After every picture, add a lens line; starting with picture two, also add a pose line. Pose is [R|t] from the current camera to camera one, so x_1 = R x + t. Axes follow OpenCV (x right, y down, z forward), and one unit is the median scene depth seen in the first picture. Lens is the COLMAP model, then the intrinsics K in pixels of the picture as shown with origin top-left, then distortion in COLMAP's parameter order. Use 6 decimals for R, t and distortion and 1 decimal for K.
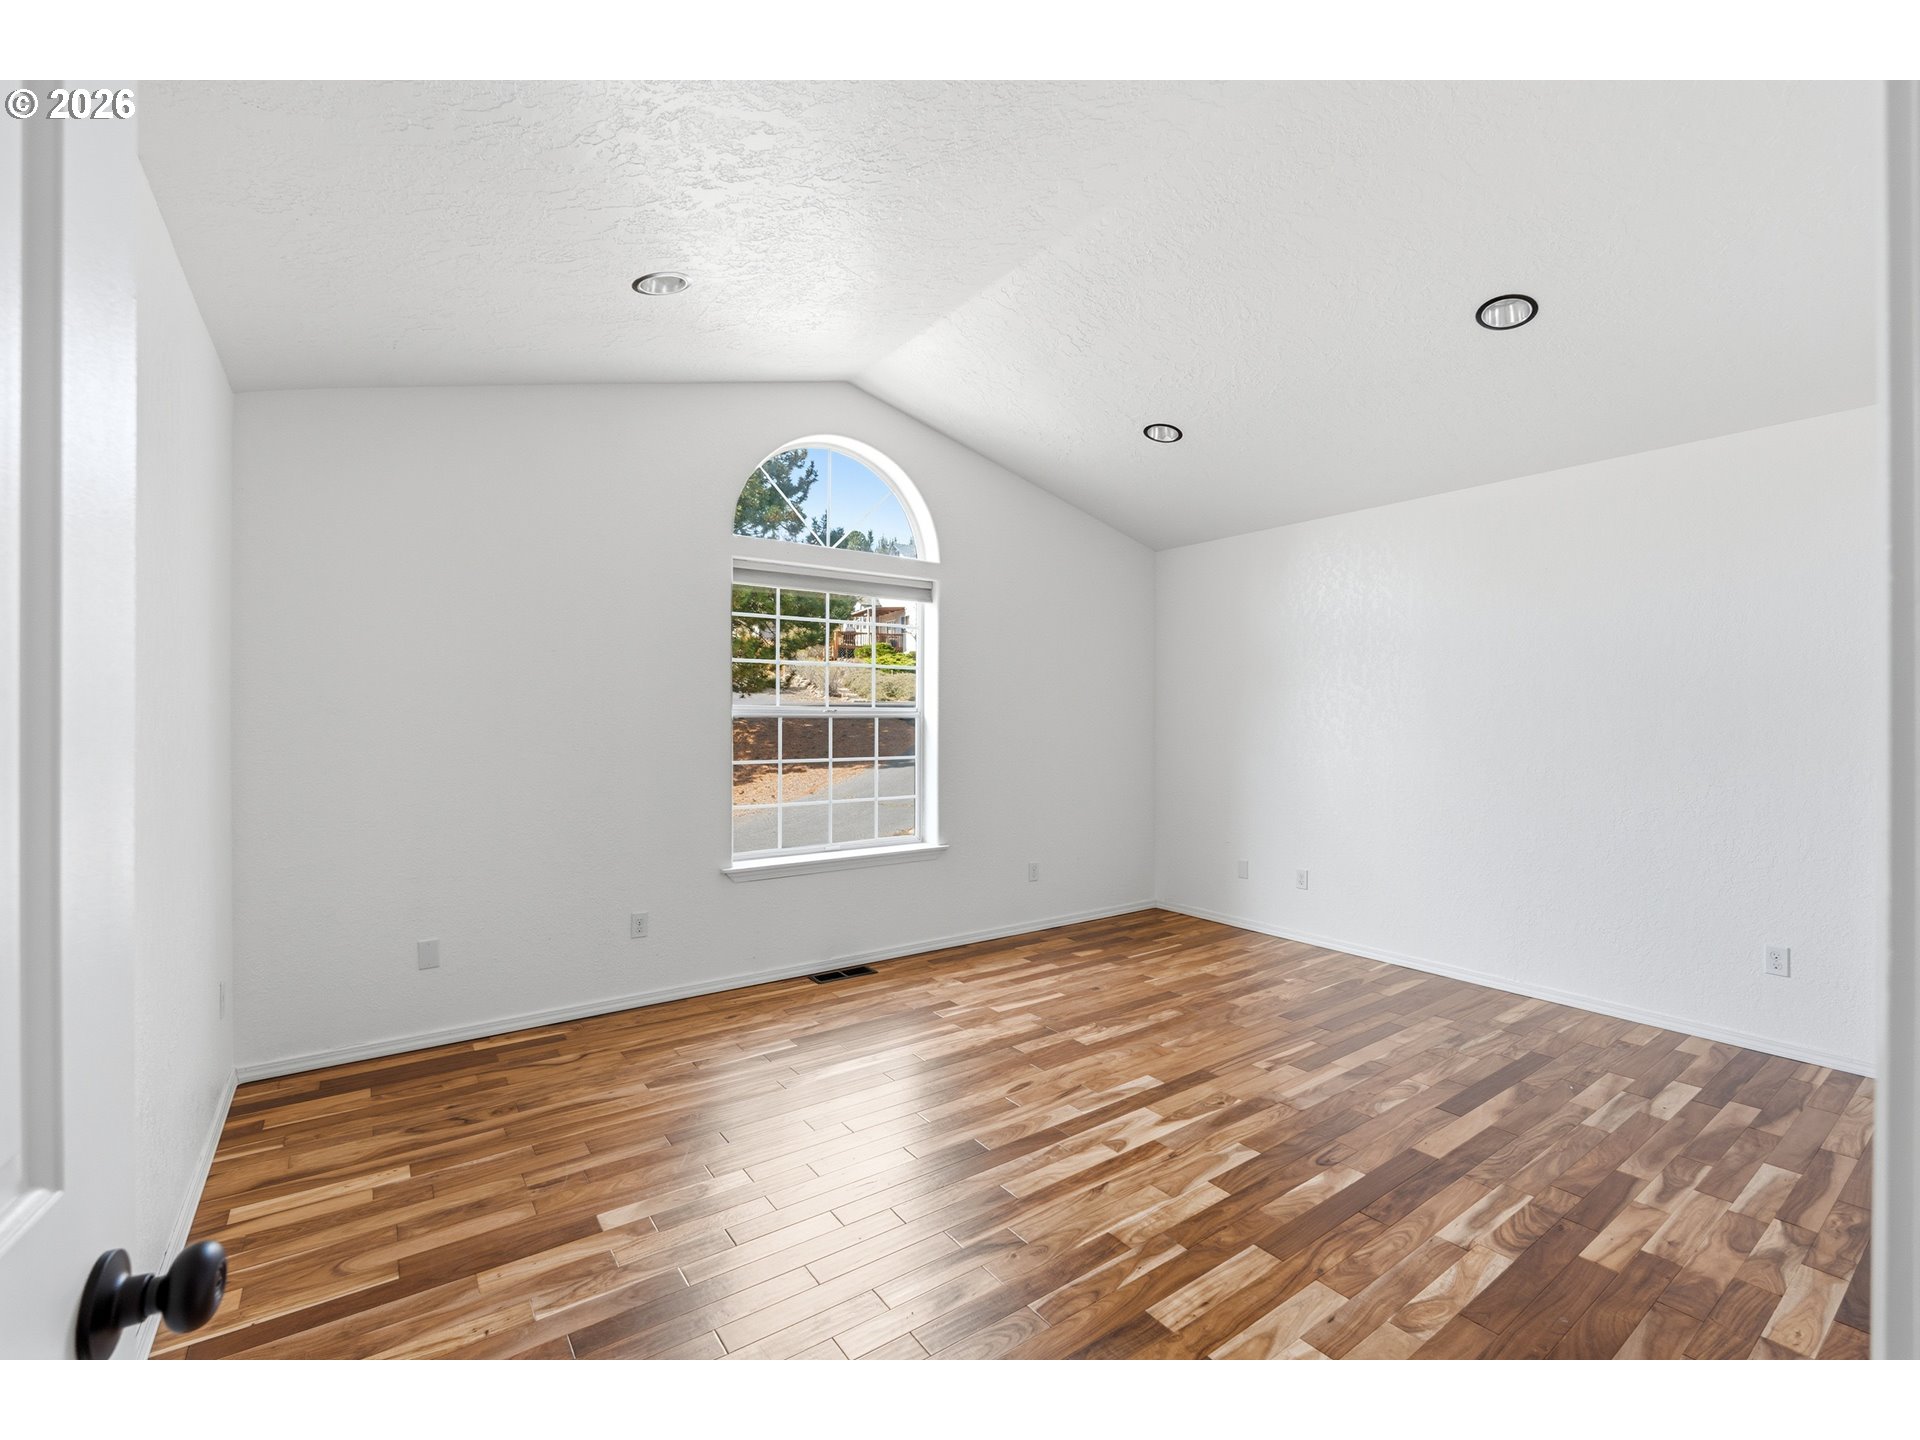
lens RADIAL K [[831.5, 0, 954.8], [0, 831.5, 719.8], [0, 0, 1]] dist [-0.007365, 0.001390]
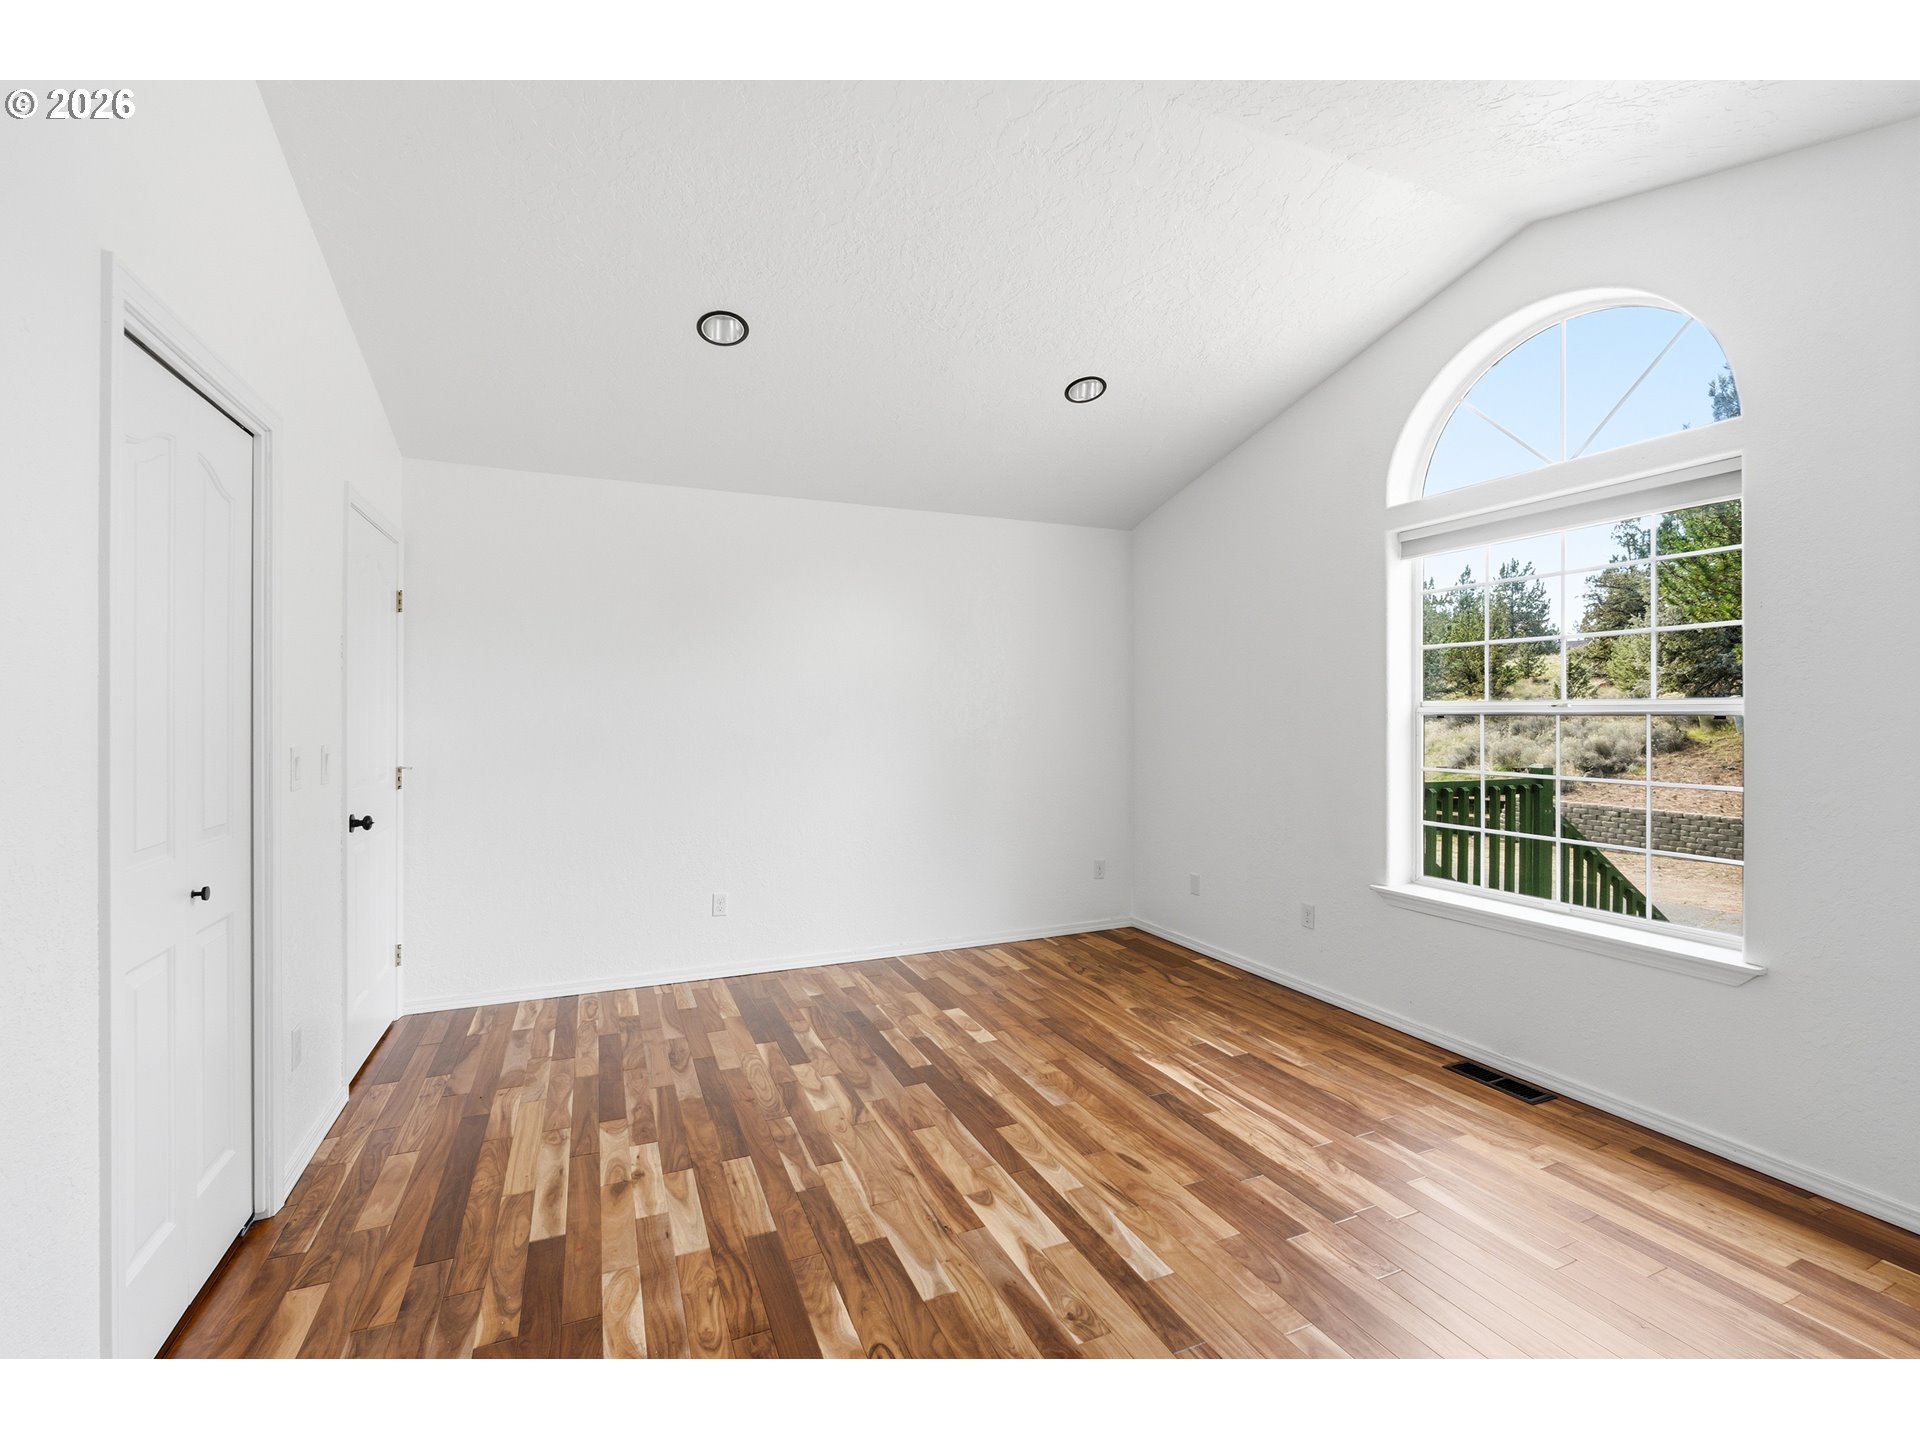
lens RADIAL K [[831.5, 0, 954.0], [0, 831.5, 710.4], [0, 0, 1]] dist [-0.007365, 0.001390]
pose [[-0.207171, -0.008585, -0.978267, 1.094763], [-0.001755, 0.999963, -0.008403, 0.002406], [0.978303, -0.000024, -0.207179, 1.183569]]
